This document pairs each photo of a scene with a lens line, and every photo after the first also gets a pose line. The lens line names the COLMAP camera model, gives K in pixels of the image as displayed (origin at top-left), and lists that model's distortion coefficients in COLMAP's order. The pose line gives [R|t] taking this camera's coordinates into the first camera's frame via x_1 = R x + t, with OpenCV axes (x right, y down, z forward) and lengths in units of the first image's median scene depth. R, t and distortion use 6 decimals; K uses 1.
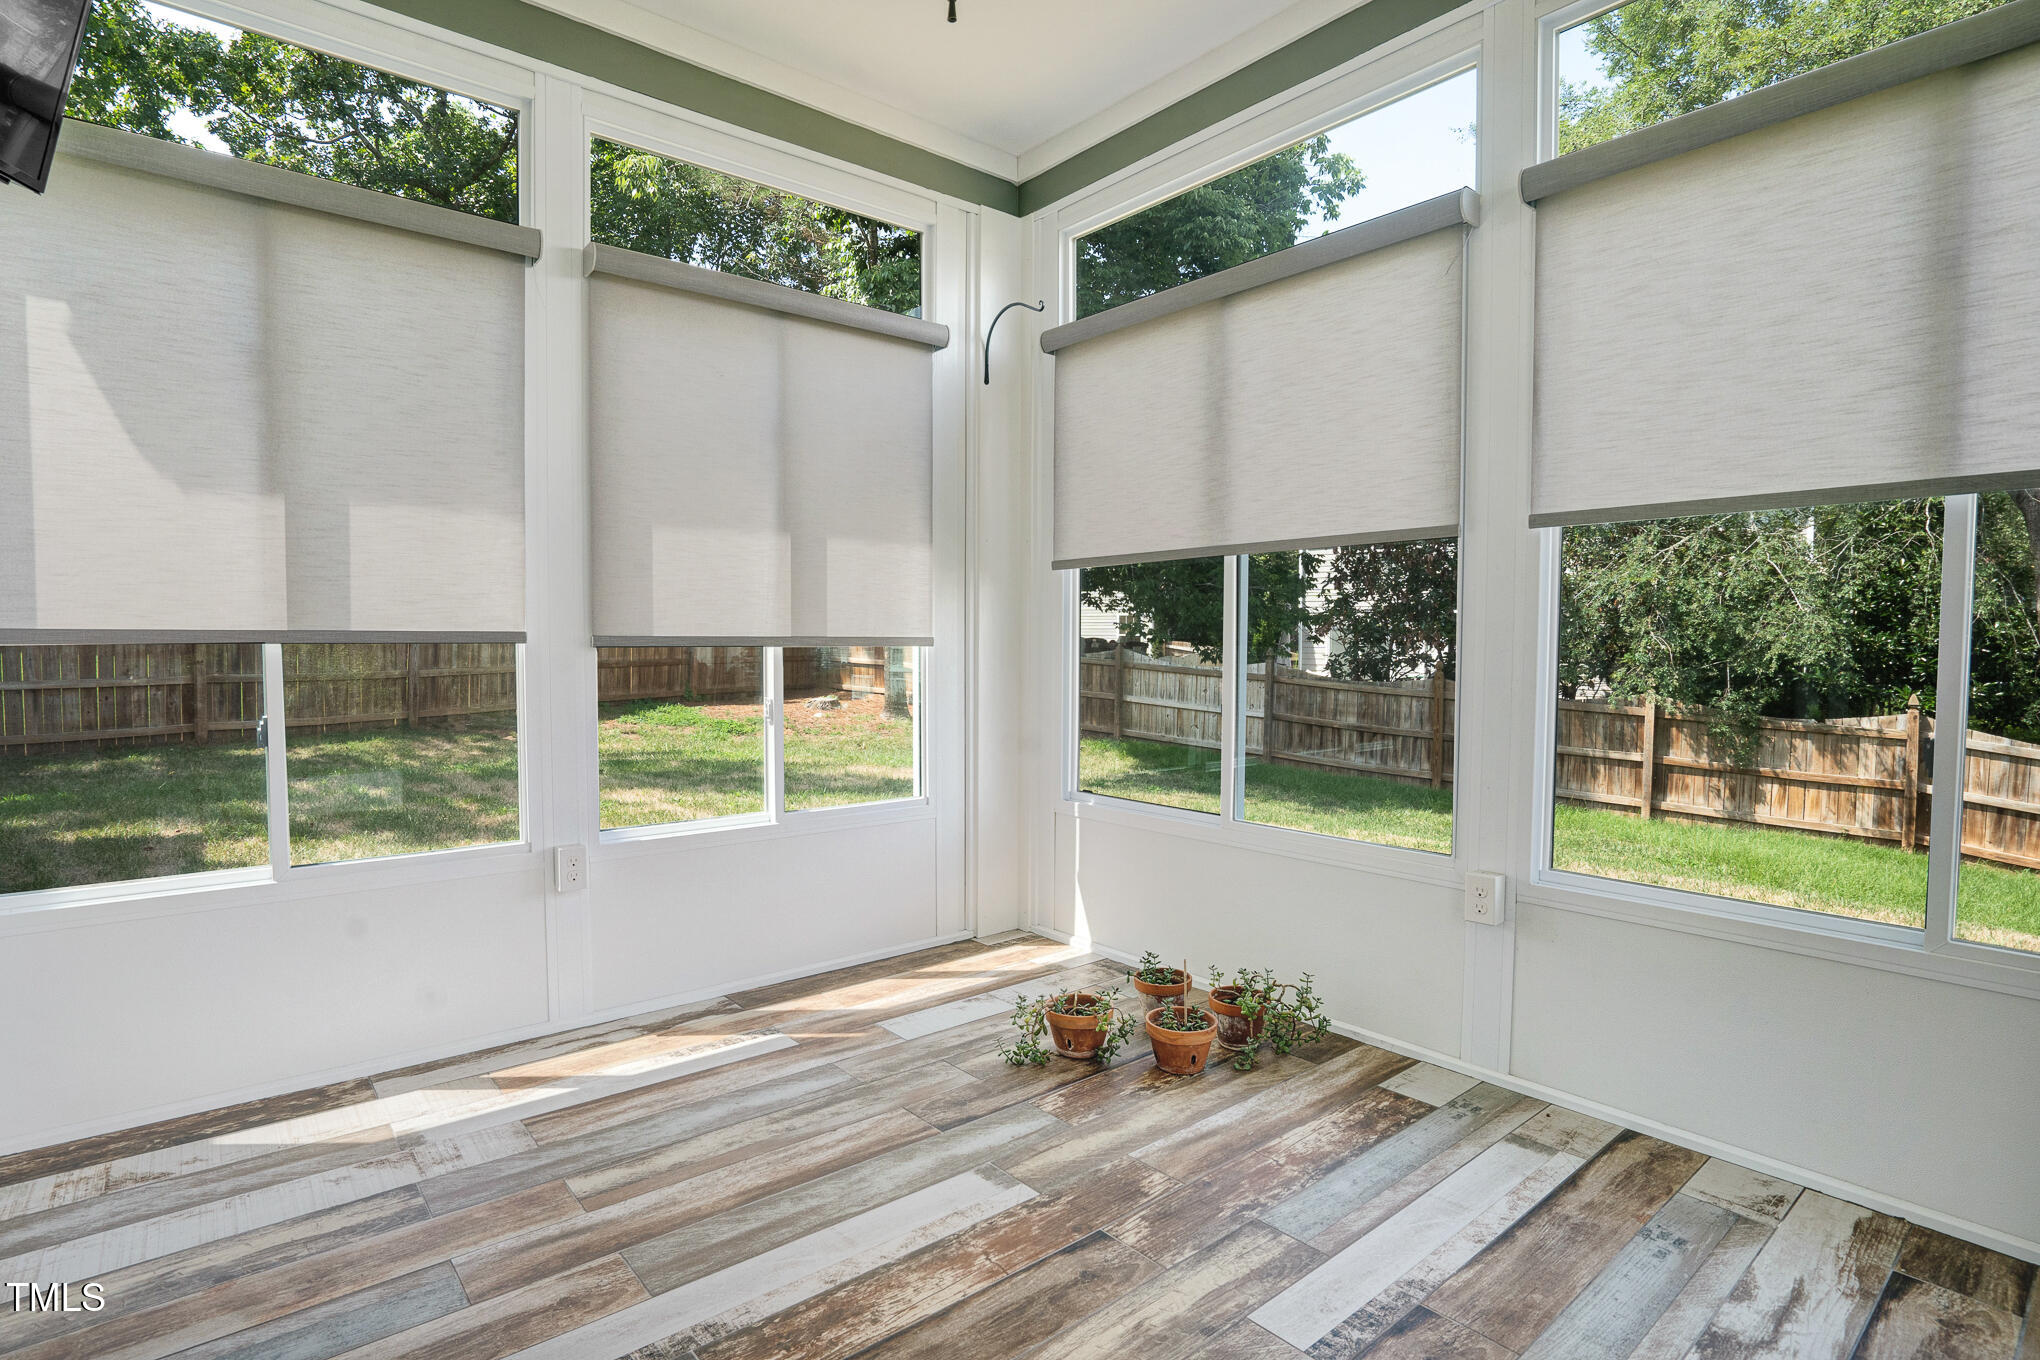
lens RADIAL K [[1014.9, 0, 1016.9], [0, 1014.9, 688.1], [0, 0, 1]] dist [-0.030145, 0.003897]
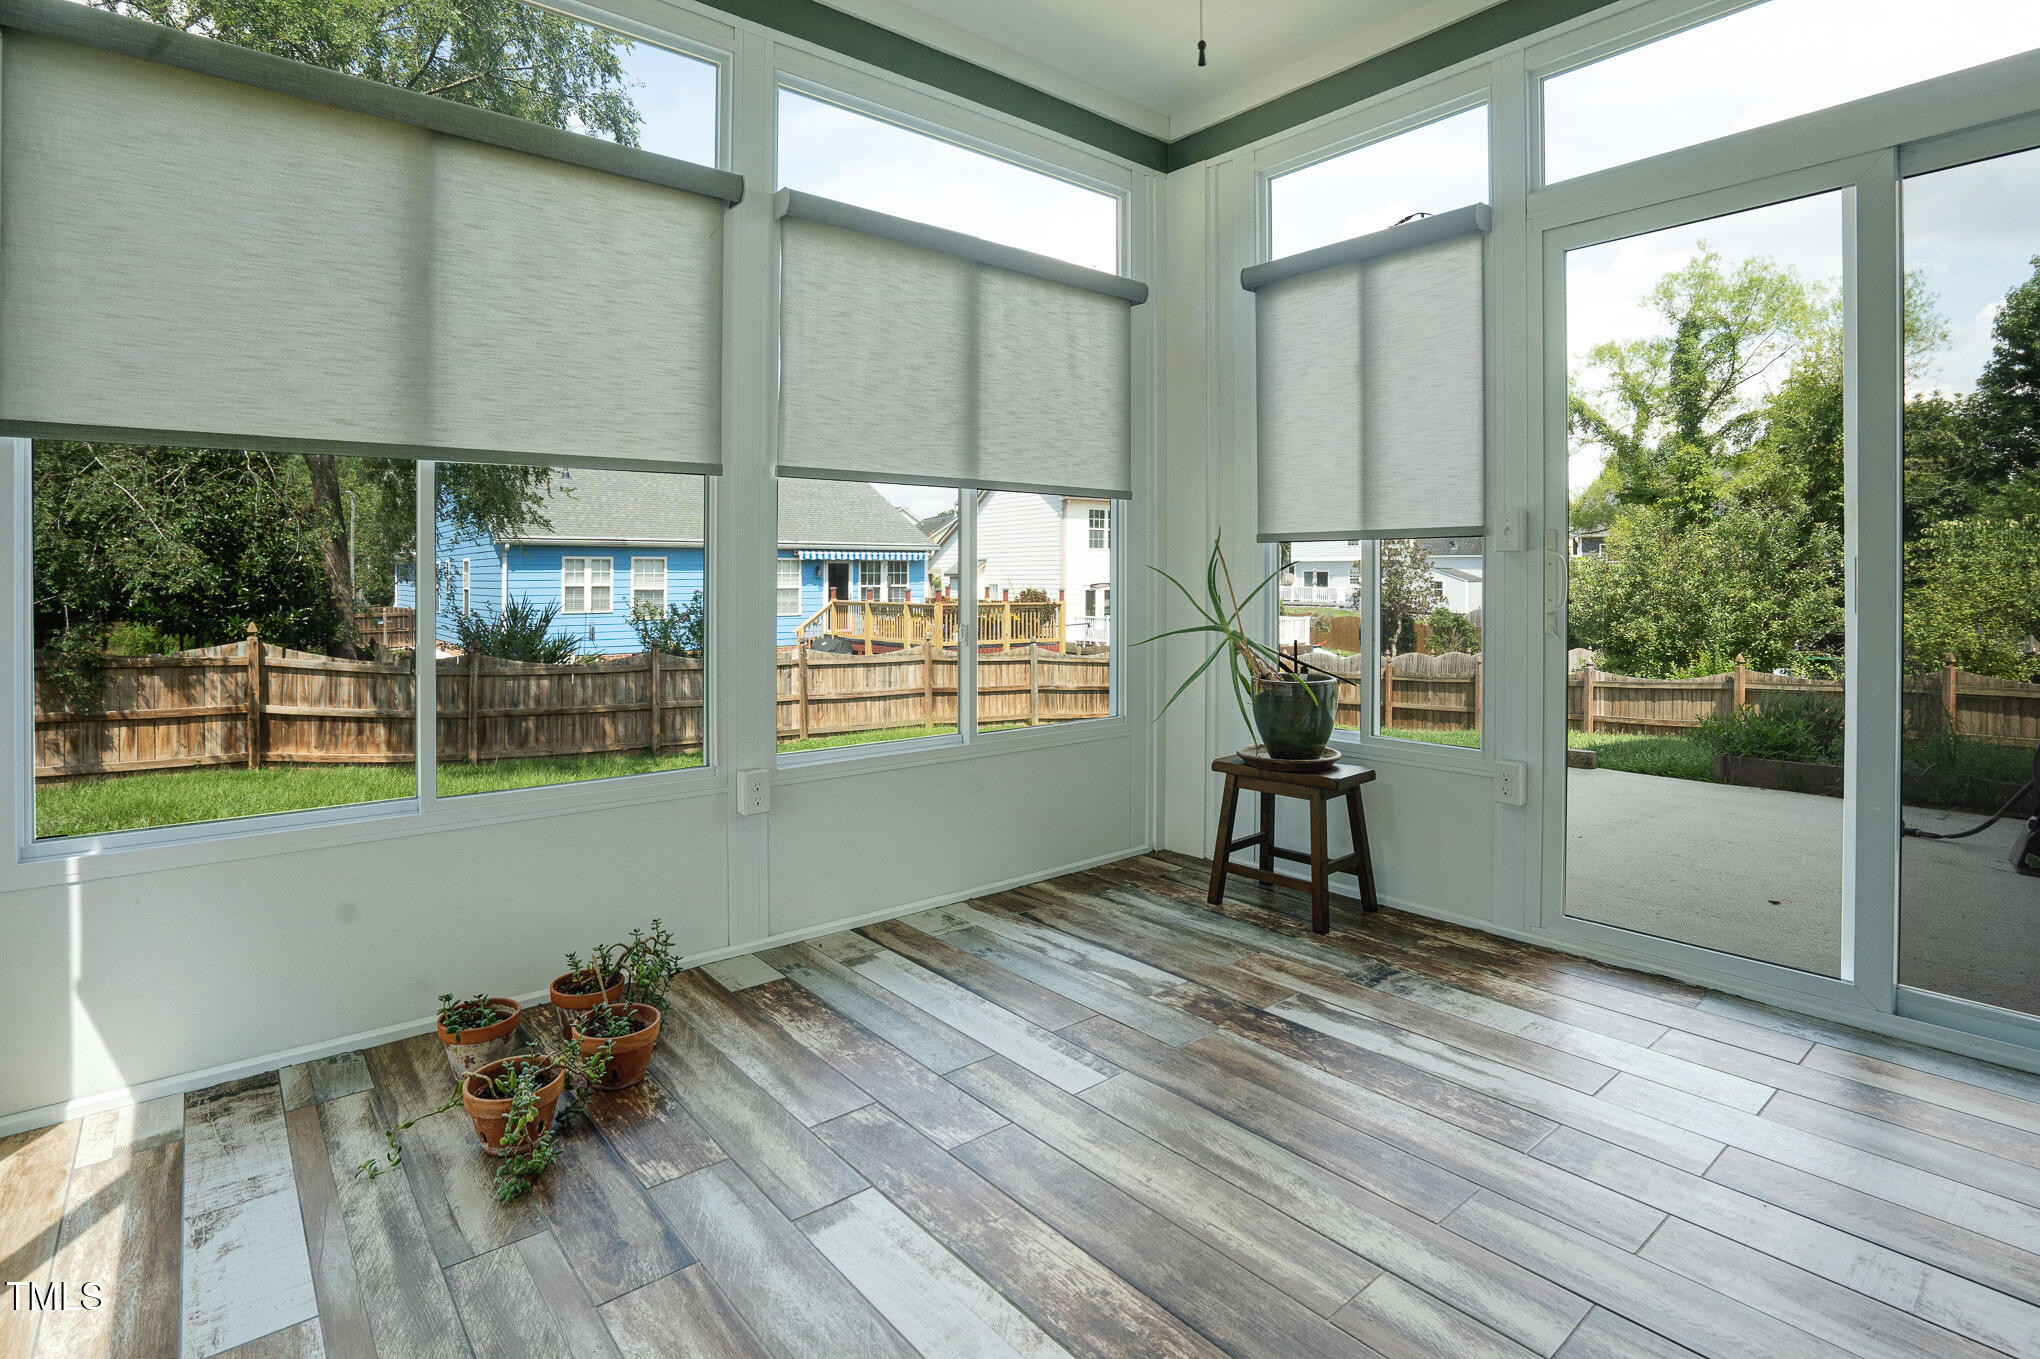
lens RADIAL K [[1014.9, 0, 1026.5], [0, 1014.9, 576.1], [0, 0, 1]] dist [-0.030145, 0.003897]
pose [[0.007726, -0.003750, 0.999963, -0.306590], [0.048371, 0.998824, 0.003372, -0.011968], [-0.998800, 0.048343, 0.007898, 0.295954]]
